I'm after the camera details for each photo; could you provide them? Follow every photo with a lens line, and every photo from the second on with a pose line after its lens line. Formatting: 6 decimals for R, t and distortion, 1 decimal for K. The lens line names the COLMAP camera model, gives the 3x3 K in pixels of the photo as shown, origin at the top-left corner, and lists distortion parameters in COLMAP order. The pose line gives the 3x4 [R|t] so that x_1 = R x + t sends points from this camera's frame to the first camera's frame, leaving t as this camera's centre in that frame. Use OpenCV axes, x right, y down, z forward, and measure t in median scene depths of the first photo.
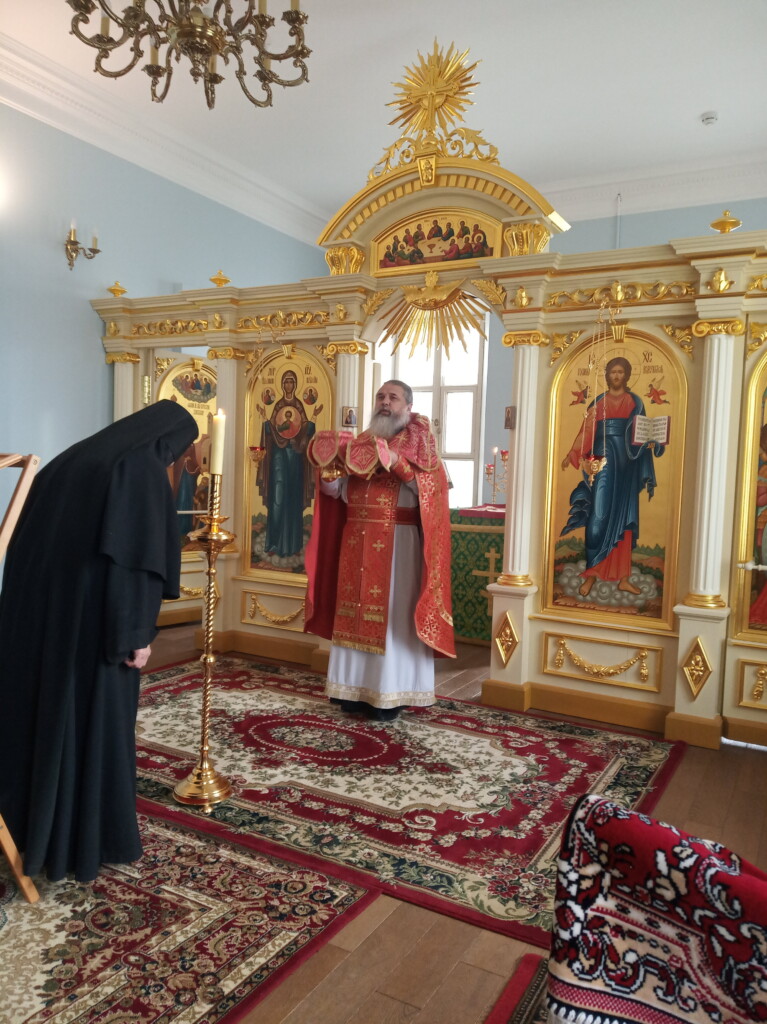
lens RADIAL K [[795.4, 0, 378.6], [0, 795.4, 508.6], [0, 0, 1]] dist [0.035711, -0.044635]
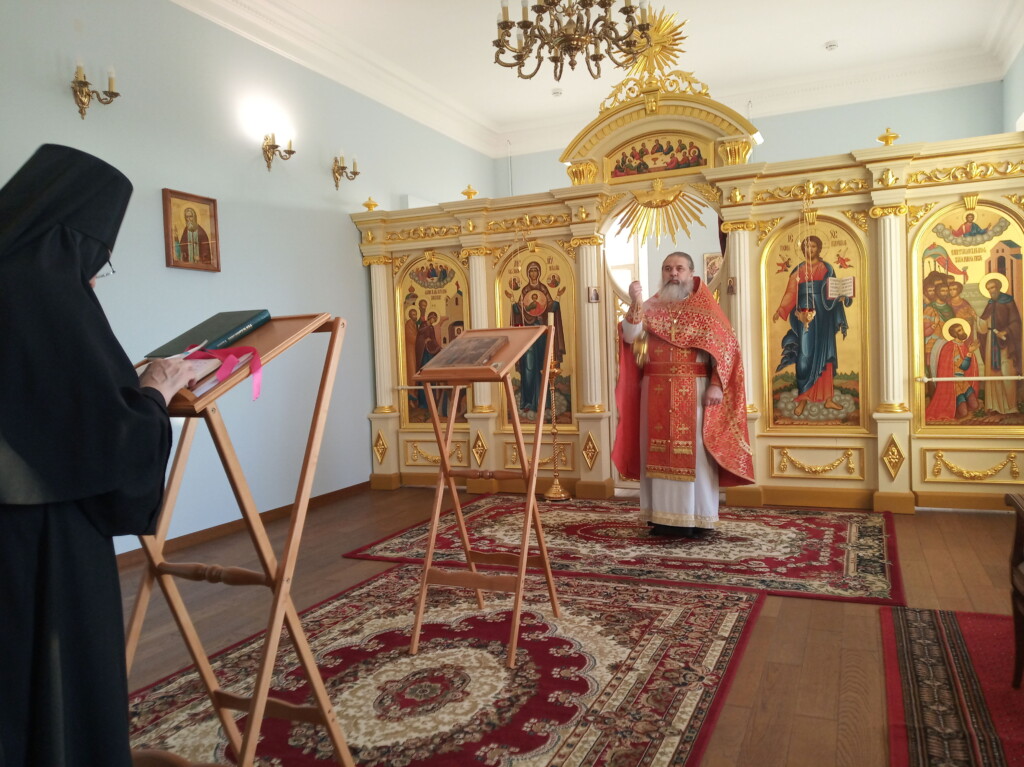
lens RADIAL K [[795.4, 0, 512.6], [0, 795.4, 376.9], [0, 0, 1]] dist [0.035711, -0.044635]
pose [[0.991958, -0.078132, 0.099569, -0.351882], [0.079898, 0.996707, -0.013864, 0.026256], [-0.098157, 0.021708, 0.994934, -0.288788]]
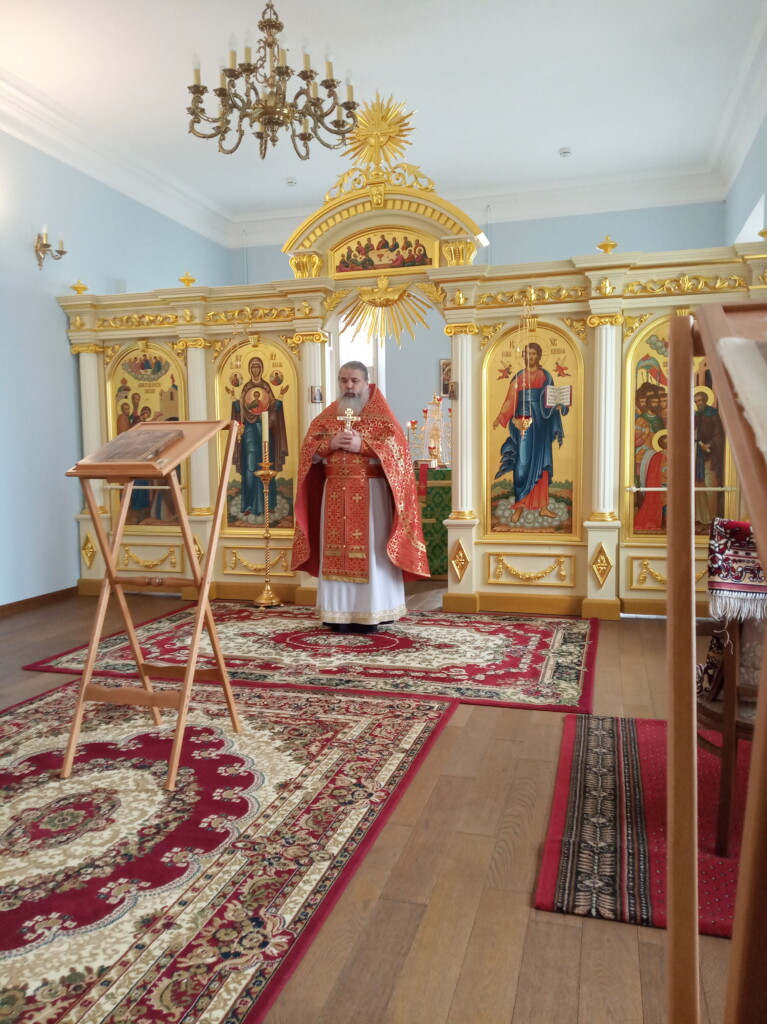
lens RADIAL K [[795.4, 0, 380.6], [0, 795.4, 511.5], [0, 0, 1]] dist [0.035711, -0.044635]
pose [[0.971658, -0.065435, 0.227155, -0.268713], [0.059582, 0.997693, 0.032535, 0.034947], [-0.228760, -0.018078, 0.973315, -0.250659]]
